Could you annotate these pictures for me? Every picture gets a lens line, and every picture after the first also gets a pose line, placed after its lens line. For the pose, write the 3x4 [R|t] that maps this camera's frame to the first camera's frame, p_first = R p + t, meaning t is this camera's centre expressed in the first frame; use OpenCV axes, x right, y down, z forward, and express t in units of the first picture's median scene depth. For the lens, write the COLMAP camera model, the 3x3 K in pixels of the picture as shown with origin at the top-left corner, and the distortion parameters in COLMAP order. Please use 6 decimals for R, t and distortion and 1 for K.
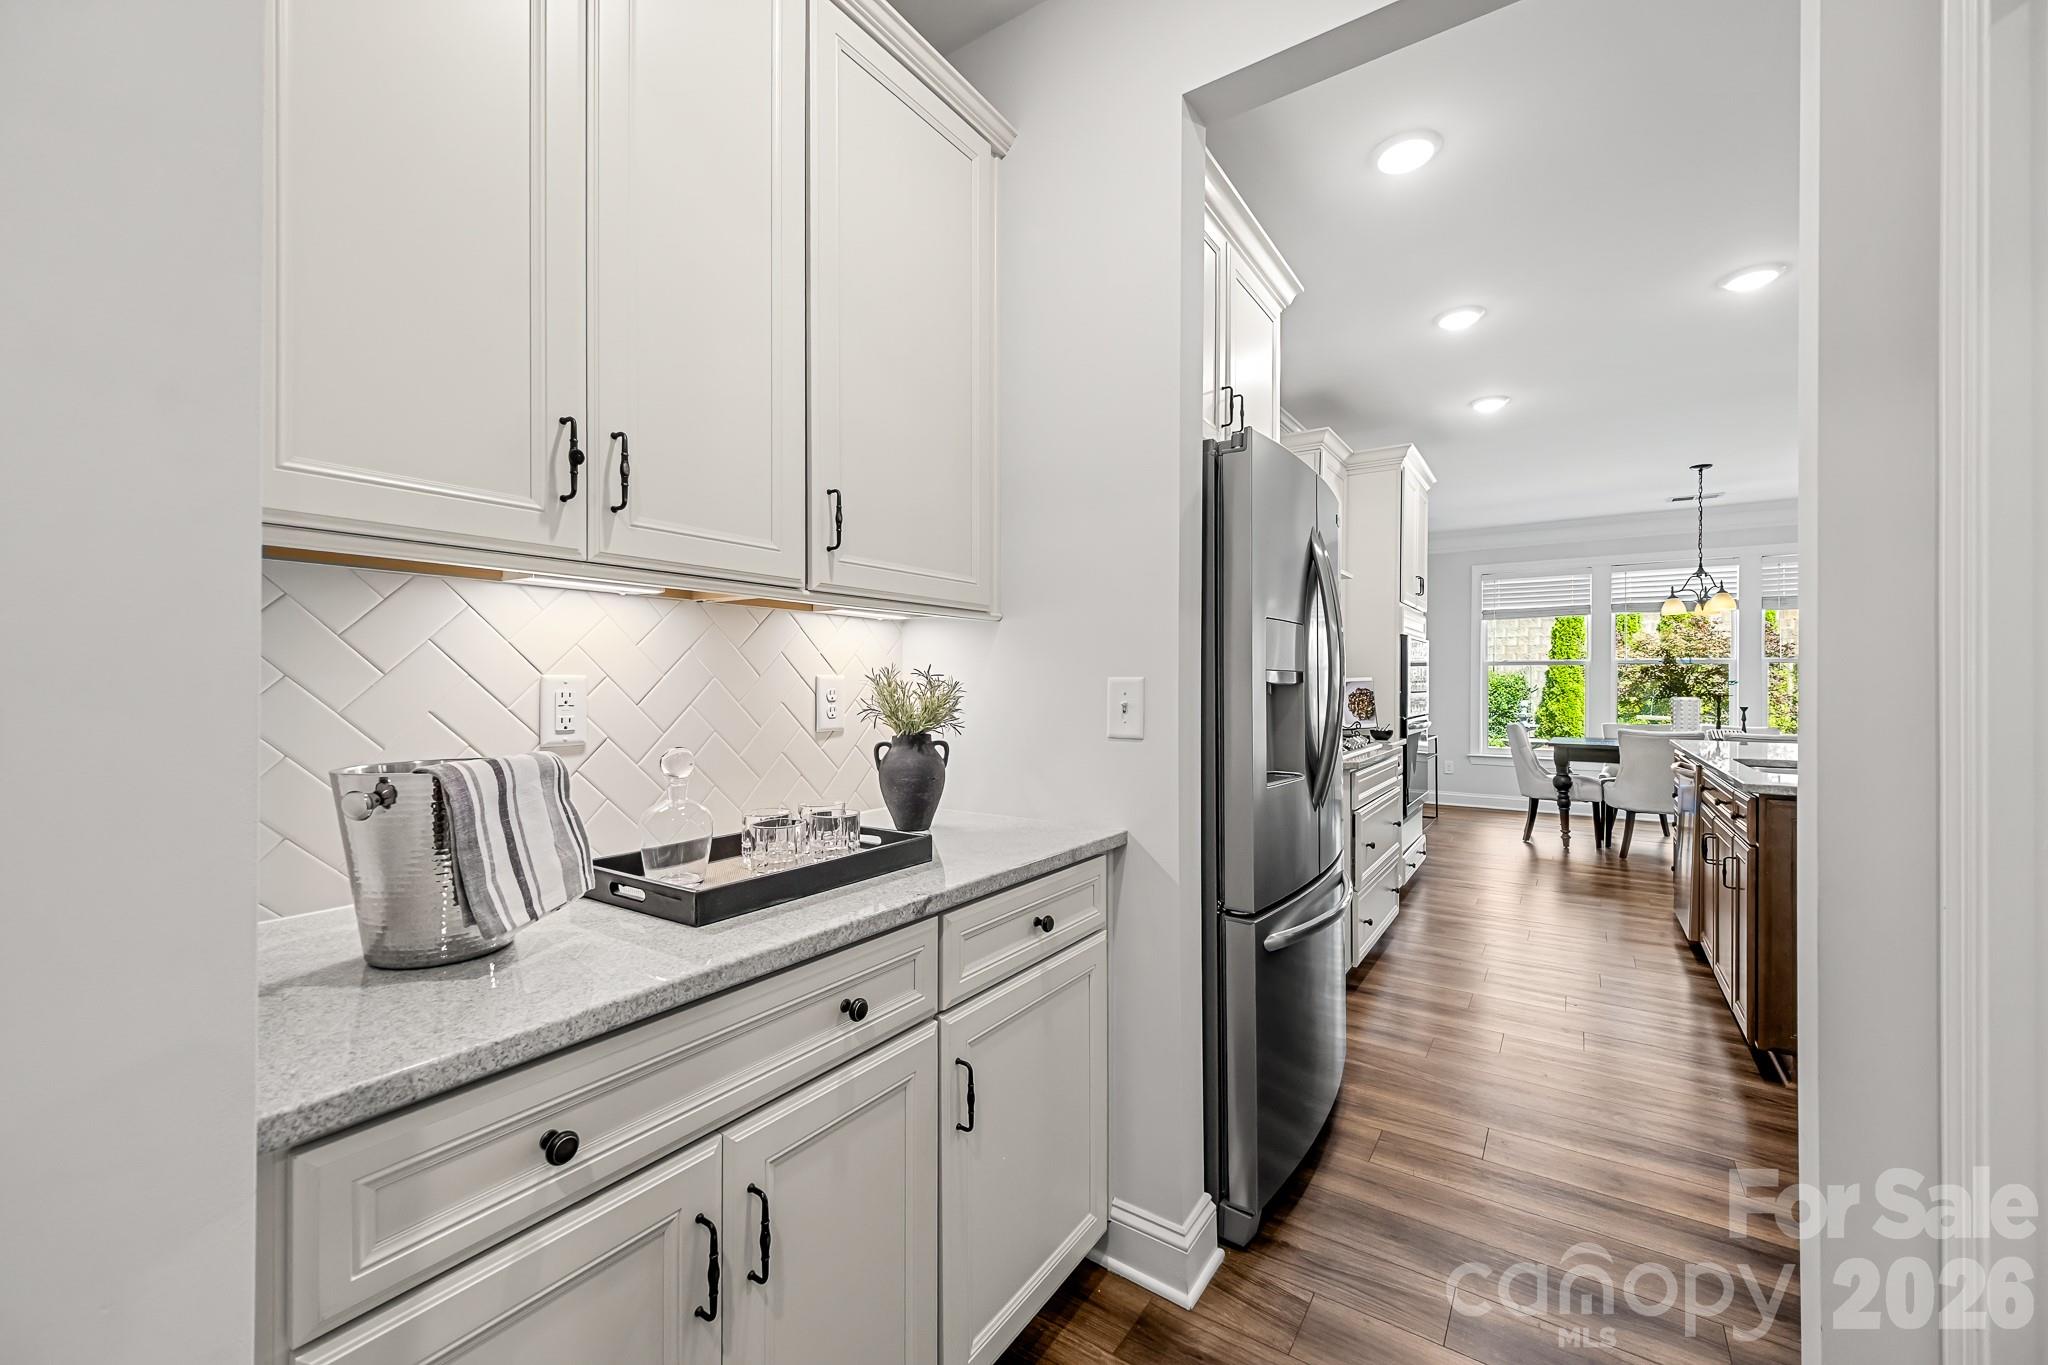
lens RADIAL K [[815.9, 0, 1011.9], [0, 815.9, 684.1], [0, 0, 1]] dist [0.004033, -0.001130]
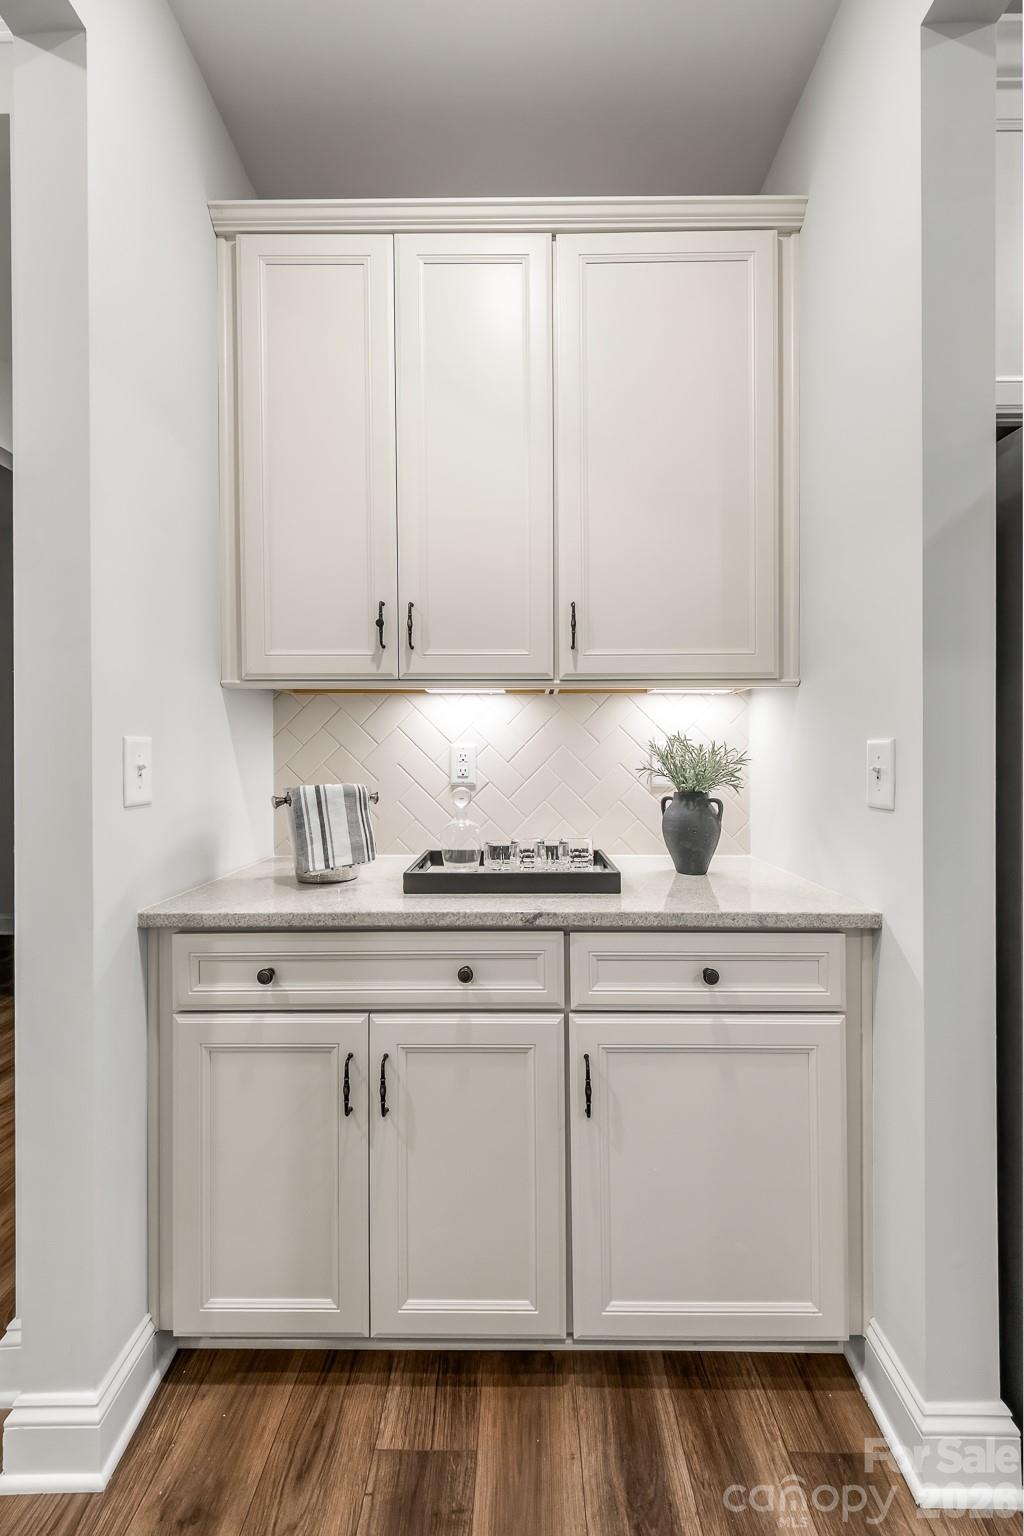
lens RADIAL K [[611.9, 0, 510.1], [0, 611.9, 759.0], [0, 0, 1]] dist [0.004033, -0.001130]
pose [[0.556020, 0.008209, -0.831128, 0.548726], [-0.000624, 0.999955, 0.009459, 0.008243], [0.831169, -0.004741, 0.556000, 0.350944]]
